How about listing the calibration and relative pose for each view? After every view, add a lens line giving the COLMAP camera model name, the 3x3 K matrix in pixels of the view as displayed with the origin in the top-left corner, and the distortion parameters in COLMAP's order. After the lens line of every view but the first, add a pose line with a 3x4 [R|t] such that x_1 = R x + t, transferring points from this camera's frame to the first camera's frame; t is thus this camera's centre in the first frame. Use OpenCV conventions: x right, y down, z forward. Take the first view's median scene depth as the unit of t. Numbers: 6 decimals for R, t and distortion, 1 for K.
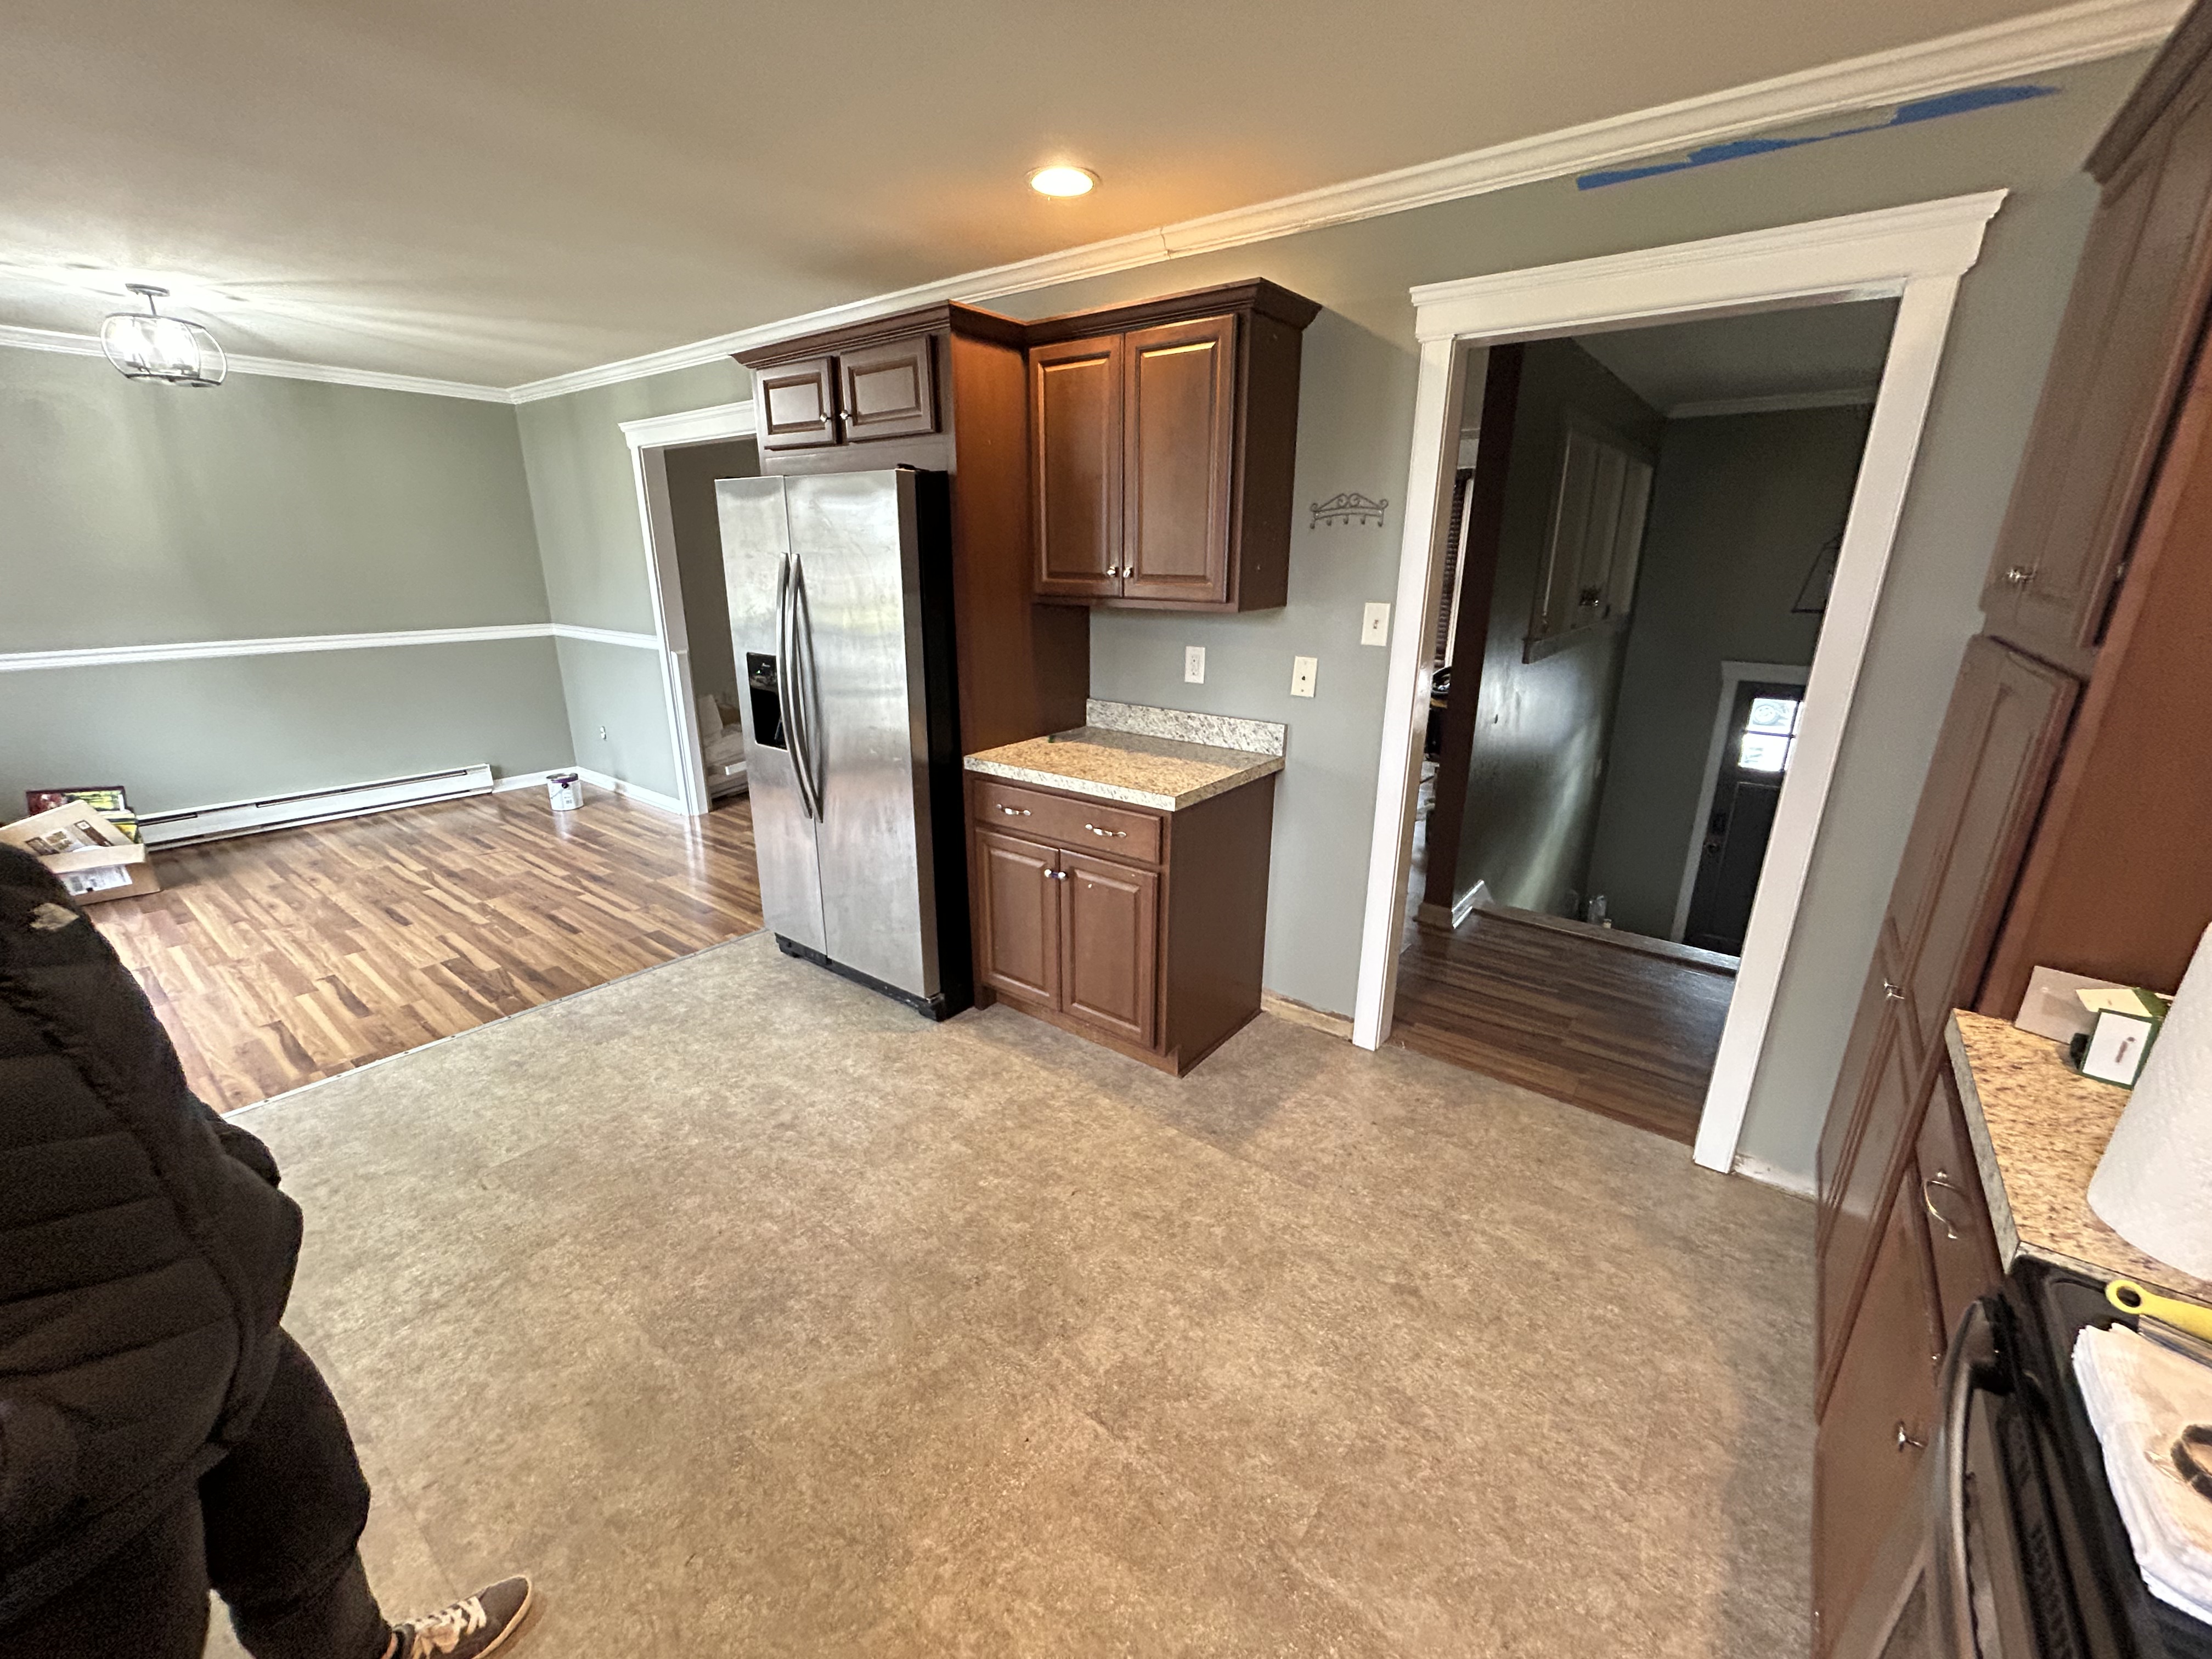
lens RADIAL K [[884.3, 0, 1107.0], [0, 884.3, 832.8], [0, 0, 1]] dist [-0.000458, 0.000325]
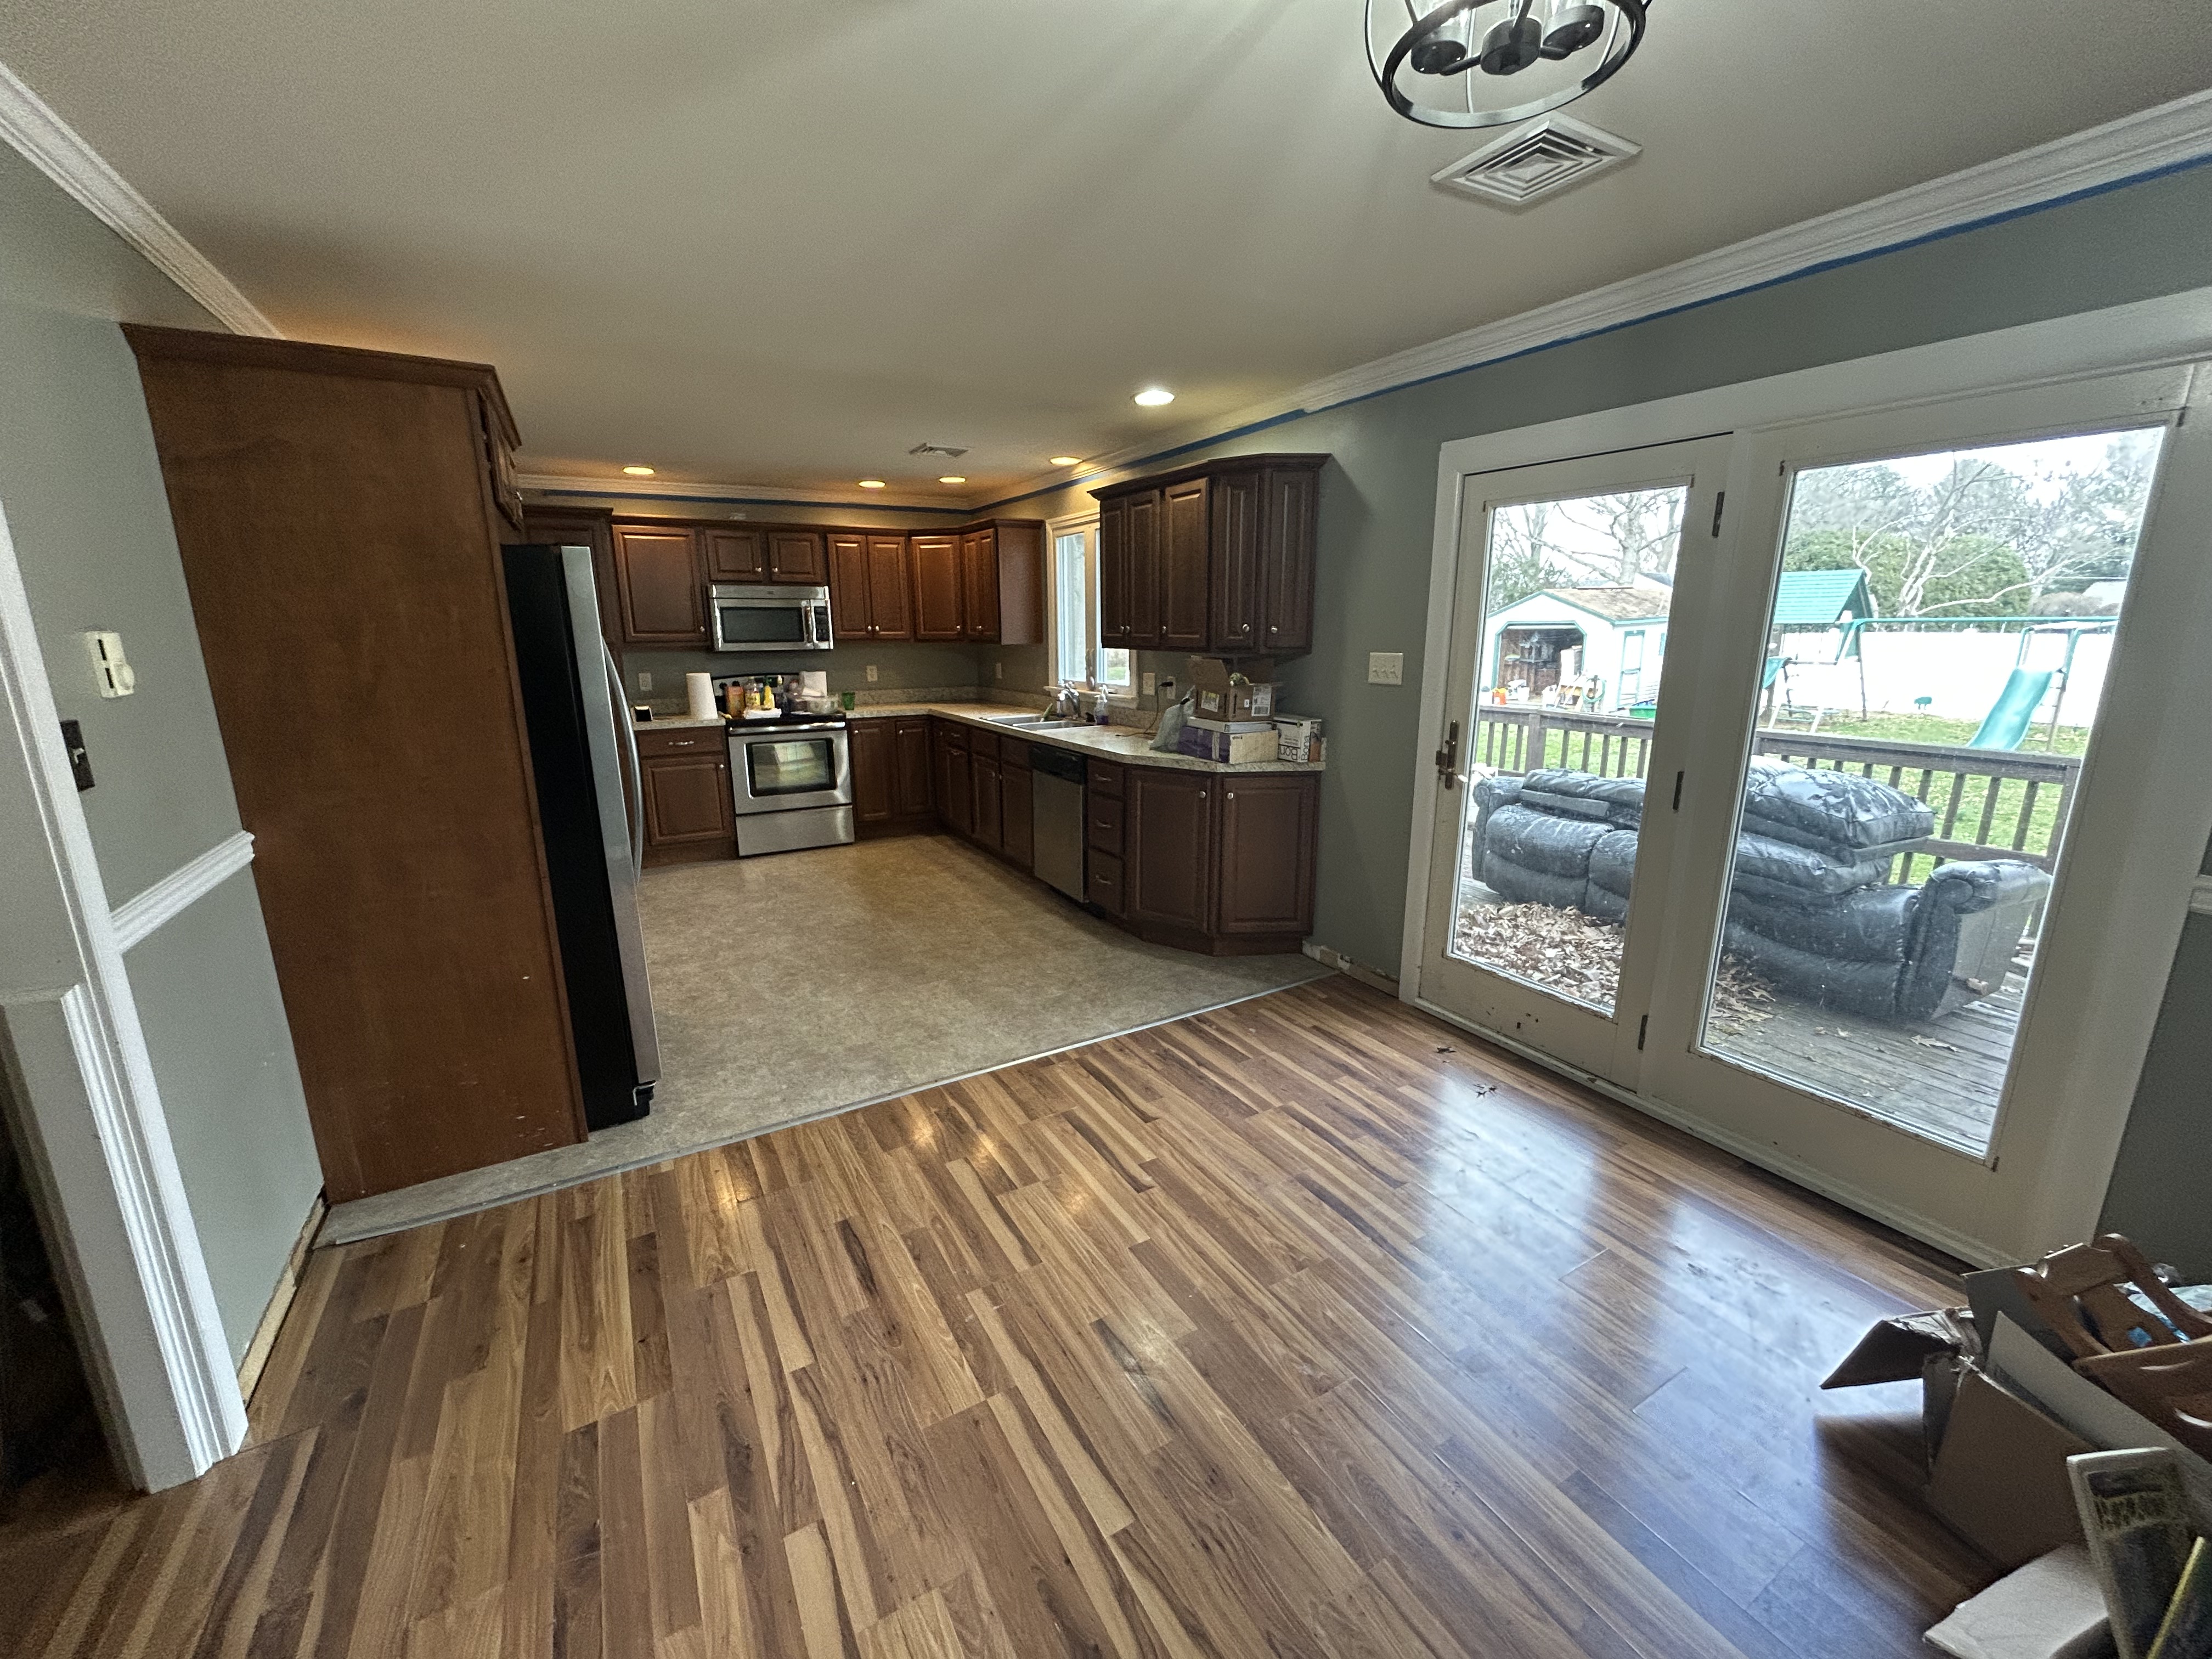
lens RADIAL K [[884.3, 0, 1112.4], [0, 884.3, 828.4], [0, 0, 1]] dist [-0.000458, 0.000325]
pose [[-0.927479, -0.088679, 0.363205, -1.112141], [0.109004, 0.865119, 0.489578, -0.473548], [-0.357631, 0.493664, -0.792714, 1.465593]]
